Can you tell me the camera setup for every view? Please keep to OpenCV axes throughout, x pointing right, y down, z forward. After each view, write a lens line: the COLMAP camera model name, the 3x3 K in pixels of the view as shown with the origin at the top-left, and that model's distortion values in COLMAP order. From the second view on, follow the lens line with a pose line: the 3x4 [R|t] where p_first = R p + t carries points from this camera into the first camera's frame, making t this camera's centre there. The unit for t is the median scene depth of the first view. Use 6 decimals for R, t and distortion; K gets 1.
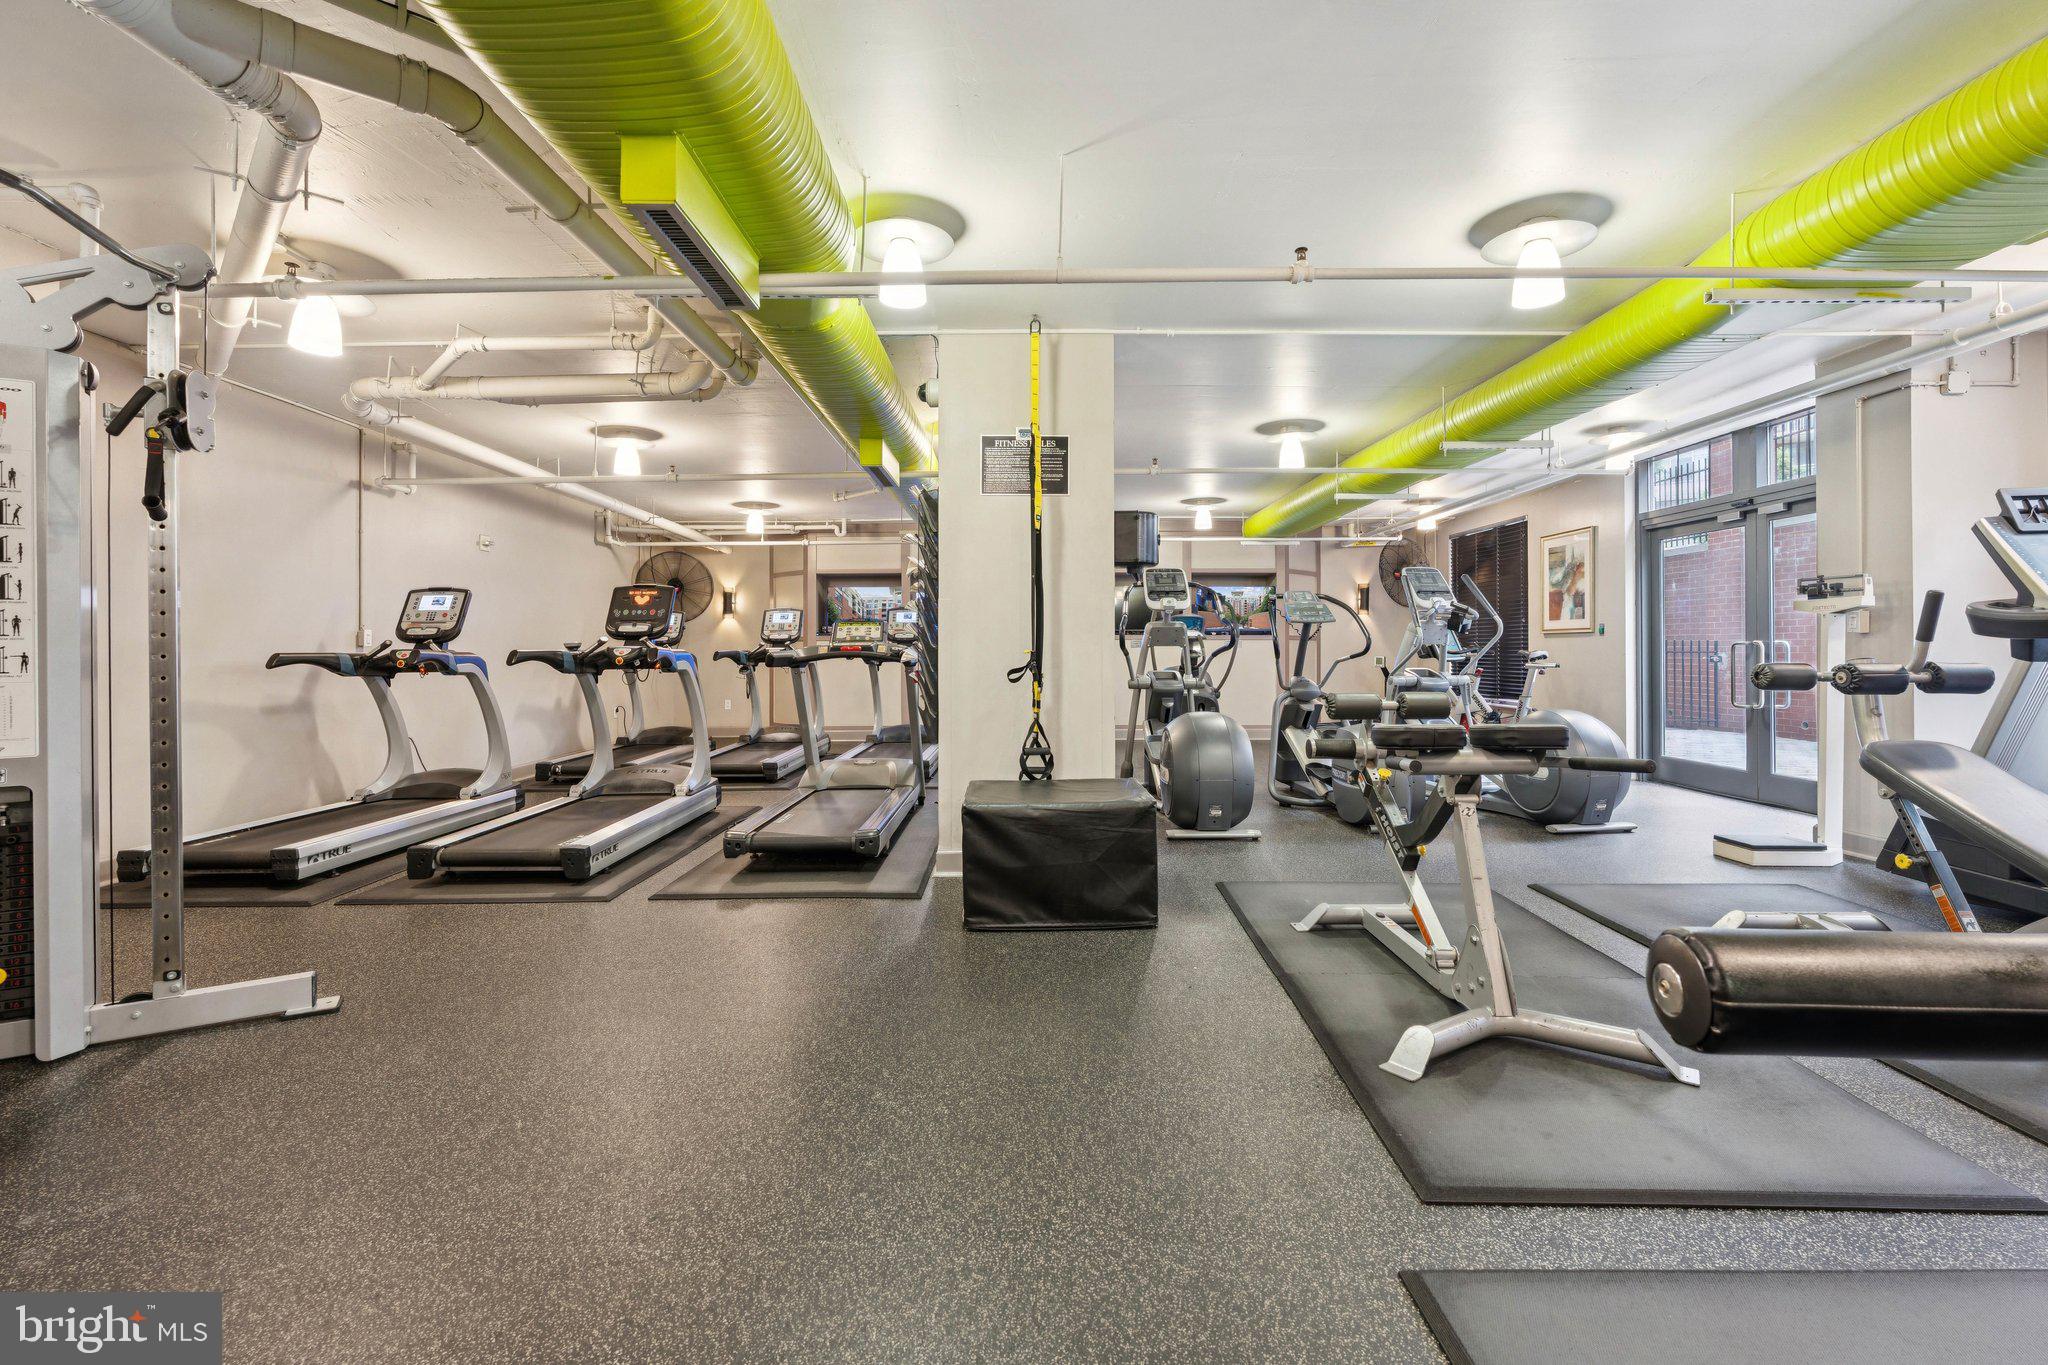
lens RADIAL K [[902.6, 0, 1021.3], [0, 902.6, 661.3], [0, 0, 1]] dist [-0.001638, -0.000625]
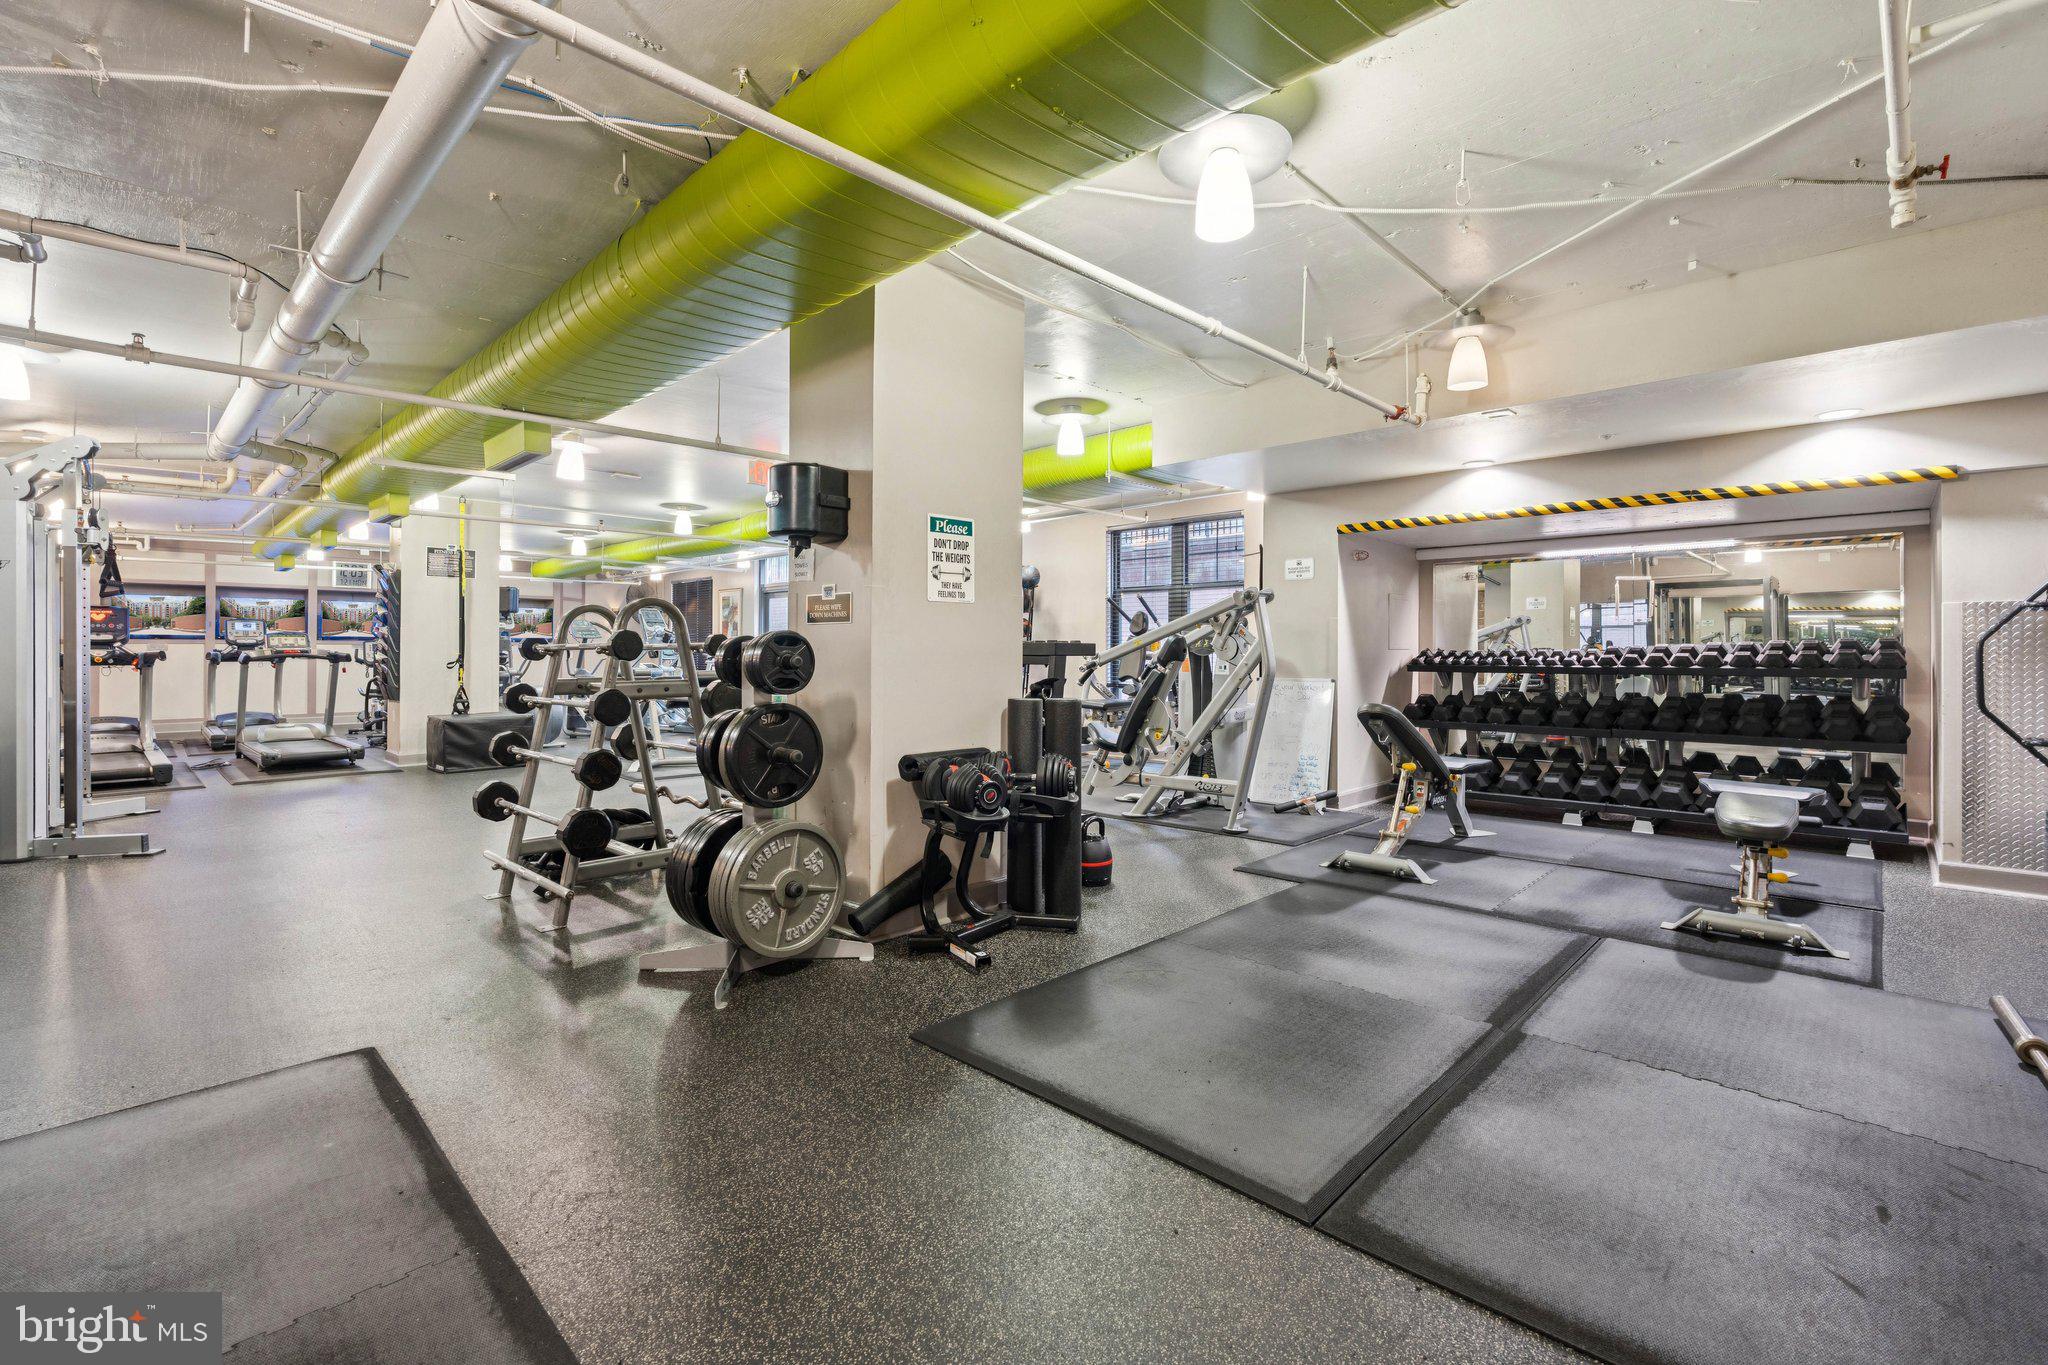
lens RADIAL K [[902.6, 0, 1021.3], [0, 902.6, 661.3], [0, 0, 1]] dist [-0.001638, -0.000625]
pose [[0.702233, -0.003549, 0.711939, -0.421967], [0.004790, 0.999988, 0.000261, 0.008623], [-0.711932, 0.003227, 0.702241, -1.048932]]
